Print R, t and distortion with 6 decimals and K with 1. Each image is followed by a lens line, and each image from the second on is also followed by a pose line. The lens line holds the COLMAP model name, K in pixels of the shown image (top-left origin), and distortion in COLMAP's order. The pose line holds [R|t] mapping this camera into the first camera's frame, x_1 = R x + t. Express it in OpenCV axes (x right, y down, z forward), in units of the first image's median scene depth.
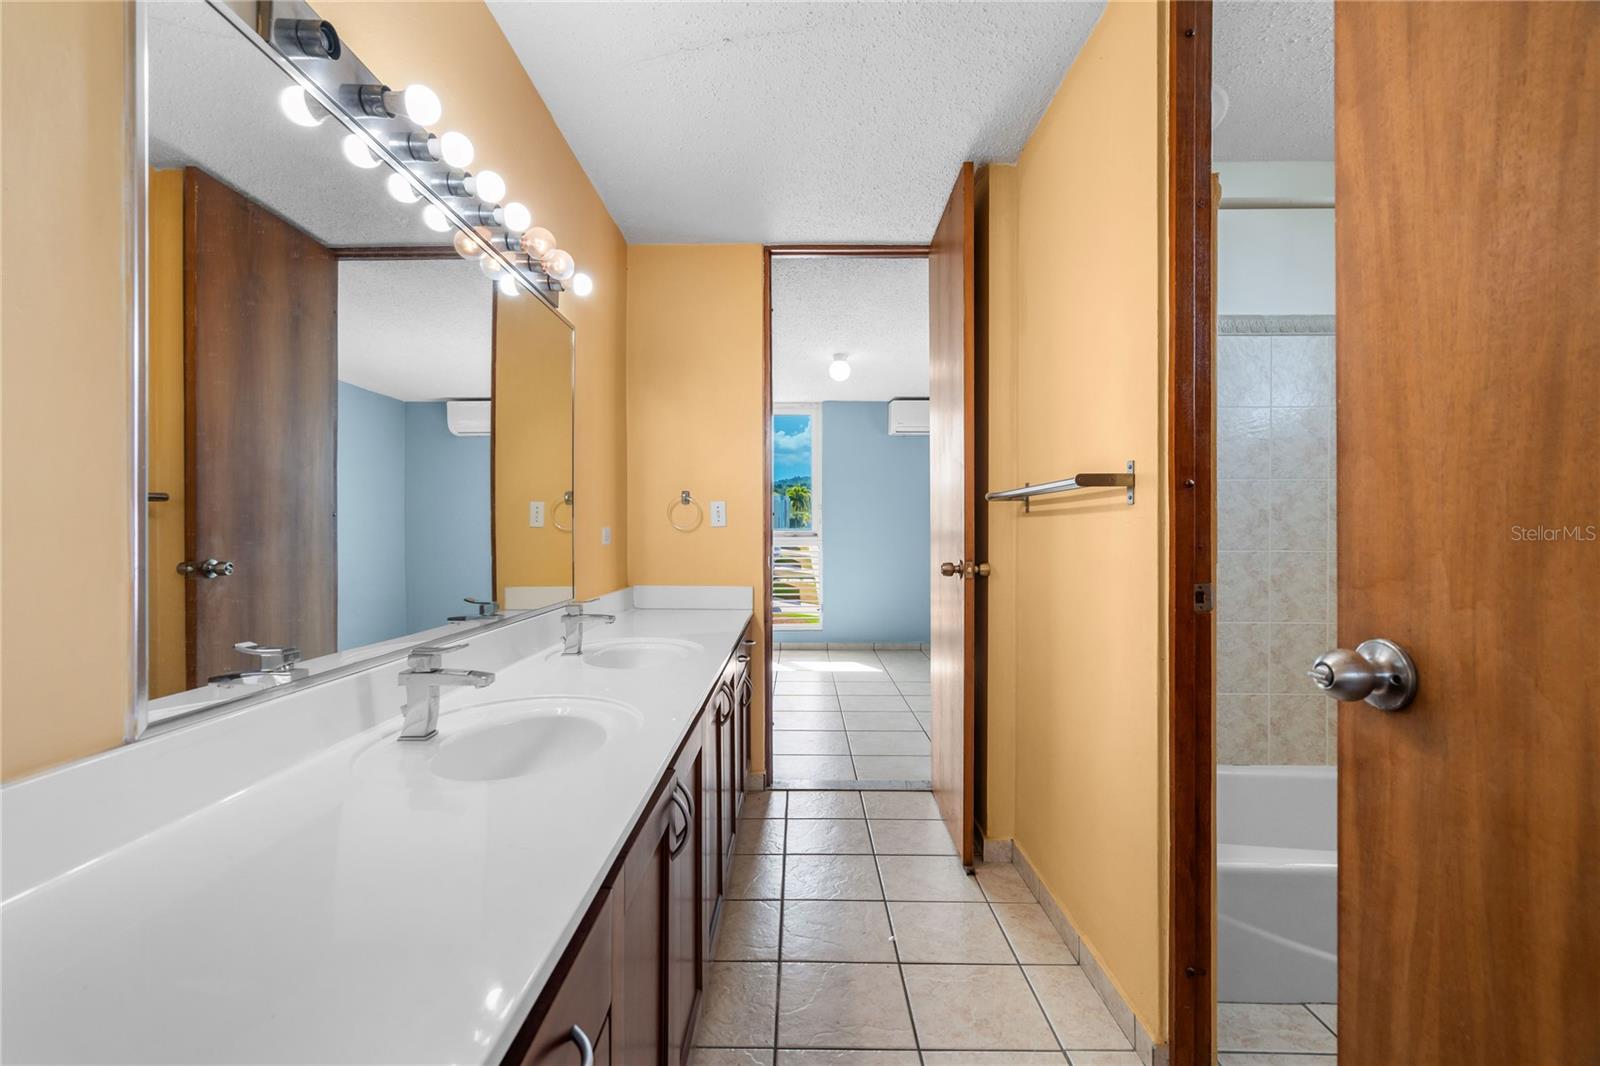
lens RADIAL K [[725.7, 0, 796.7], [0, 725.7, 531.8], [0, 0, 1]] dist [-0.007293, 0.000332]
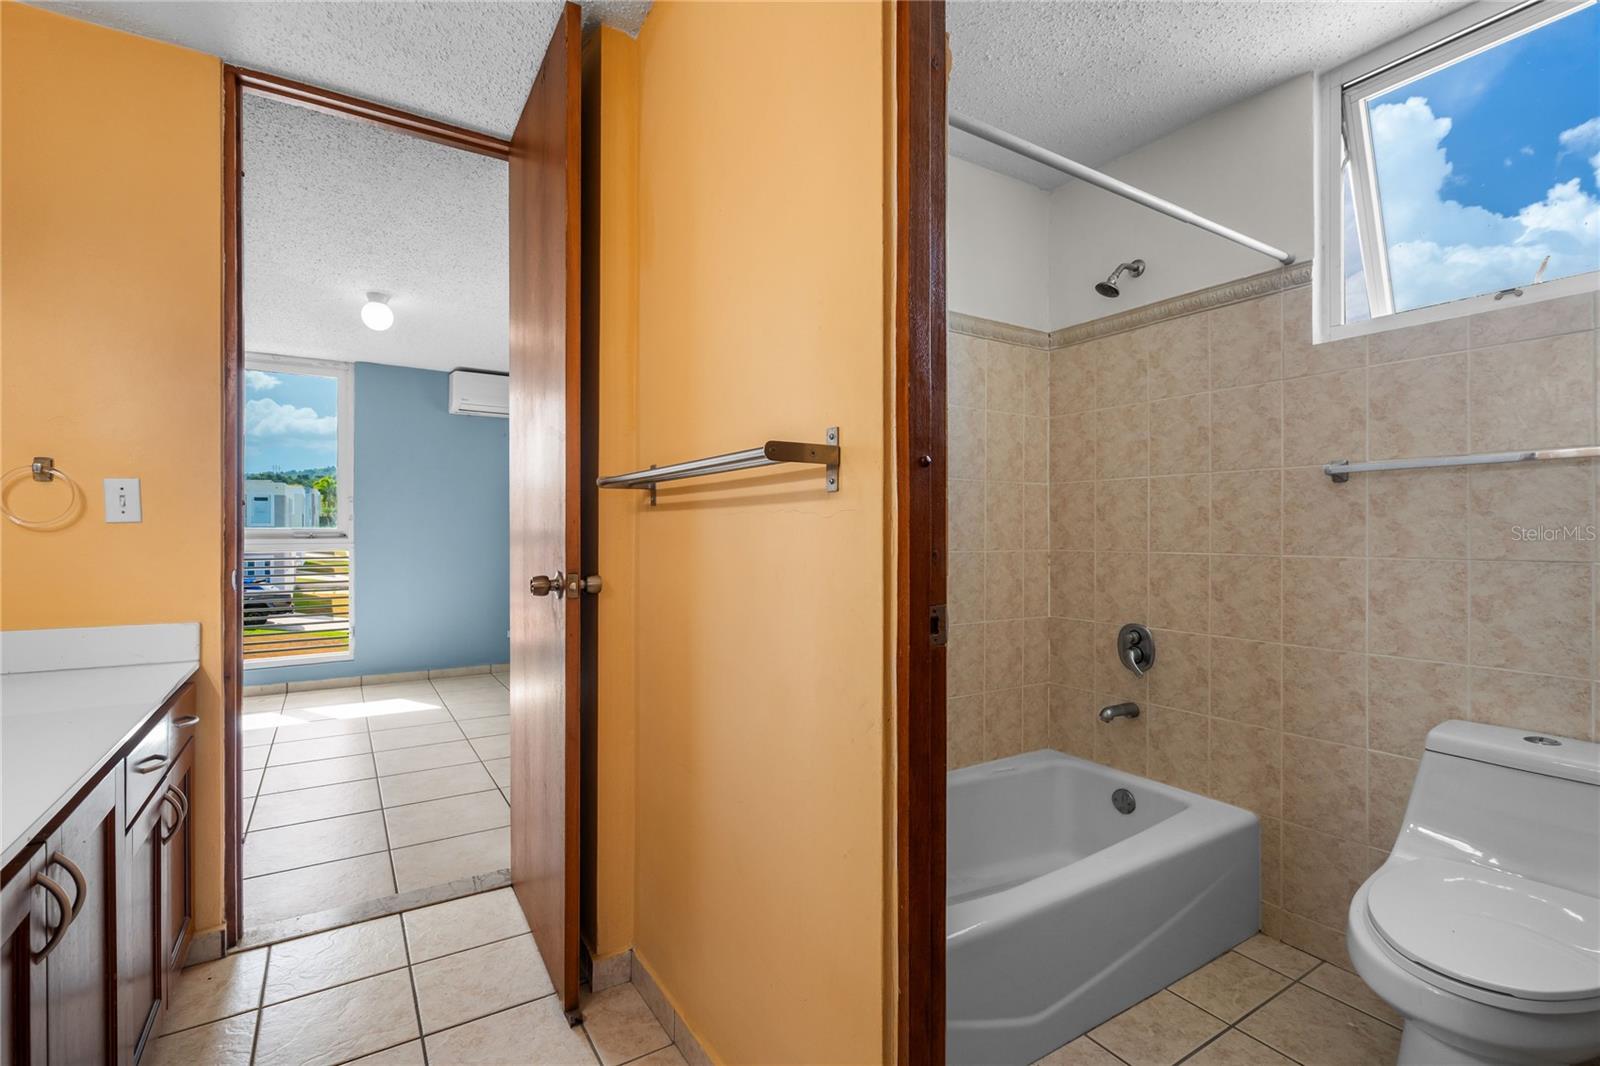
lens RADIAL K [[725.7, 0, 798.8], [0, 725.7, 530.7], [0, 0, 1]] dist [-0.007293, 0.000332]
pose [[0.839562, 0.001311, 0.543262, 0.037829], [-0.000373, 0.999998, -0.001836, 0.000485], [-0.543264, 0.001339, 0.839561, 0.272303]]
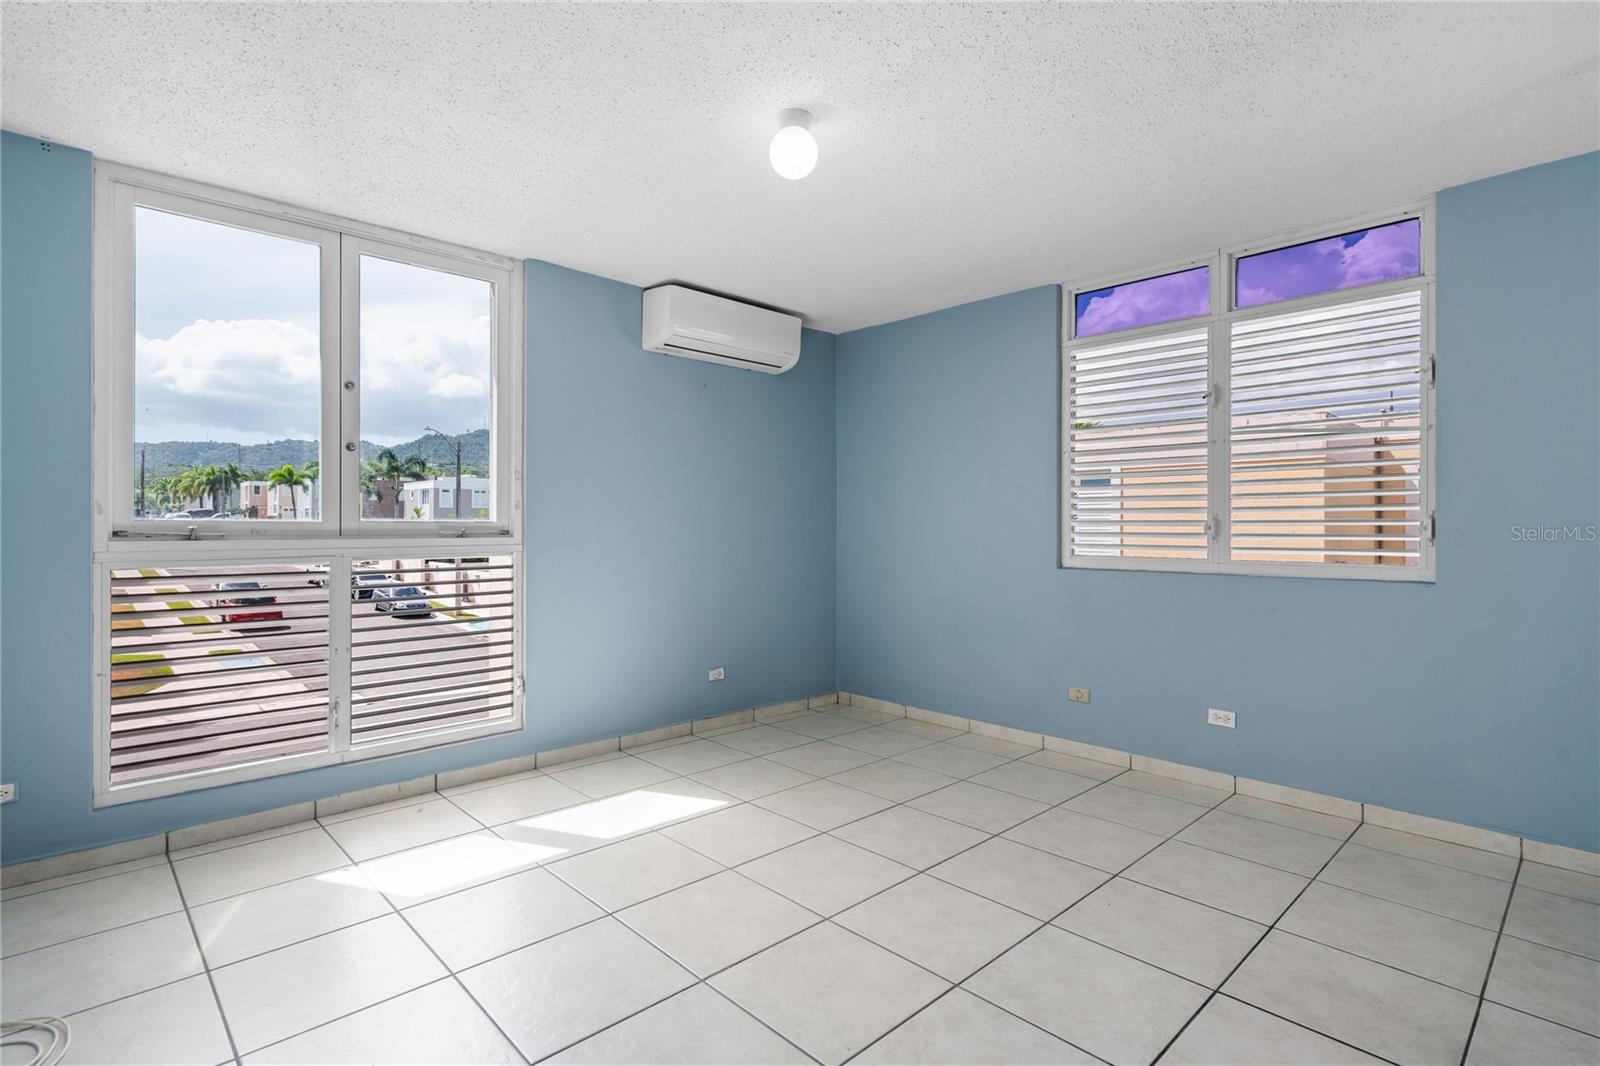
lens RADIAL K [[777.9, 0, 785.0], [0, 777.9, 525.5], [0, 0, 1]] dist [-0.000587, 0.000082]
pose [[0.729427, 0.006100, 0.684032, -0.504510], [-0.005492, 0.999980, -0.003061, 0.000488], [-0.684037, -0.001524, 0.729446, 1.311275]]
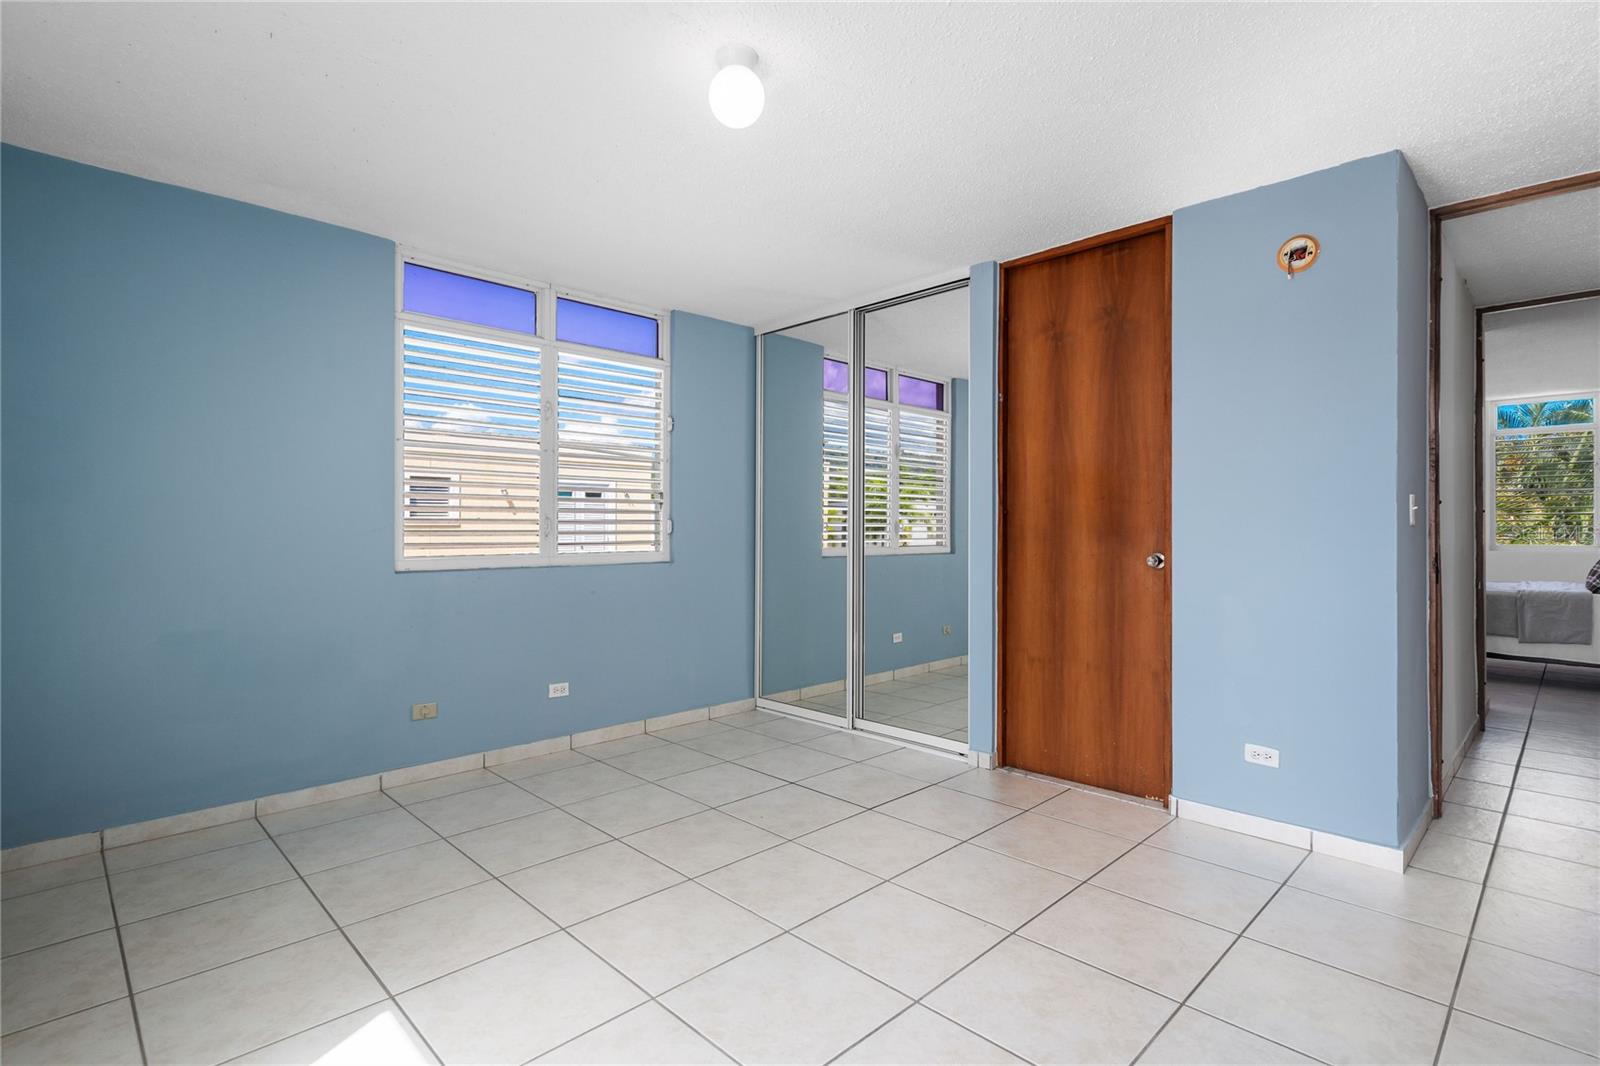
lens RADIAL K [[777.9, 0, 796.0], [0, 777.9, 526.4], [0, 0, 1]] dist [-0.000587, 0.000082]
pose [[-0.704116, 0.002174, 0.710082, -0.480503], [-0.000586, 0.999993, -0.003643, 0.001401], [-0.710085, -0.002981, -0.704110, 2.453938]]
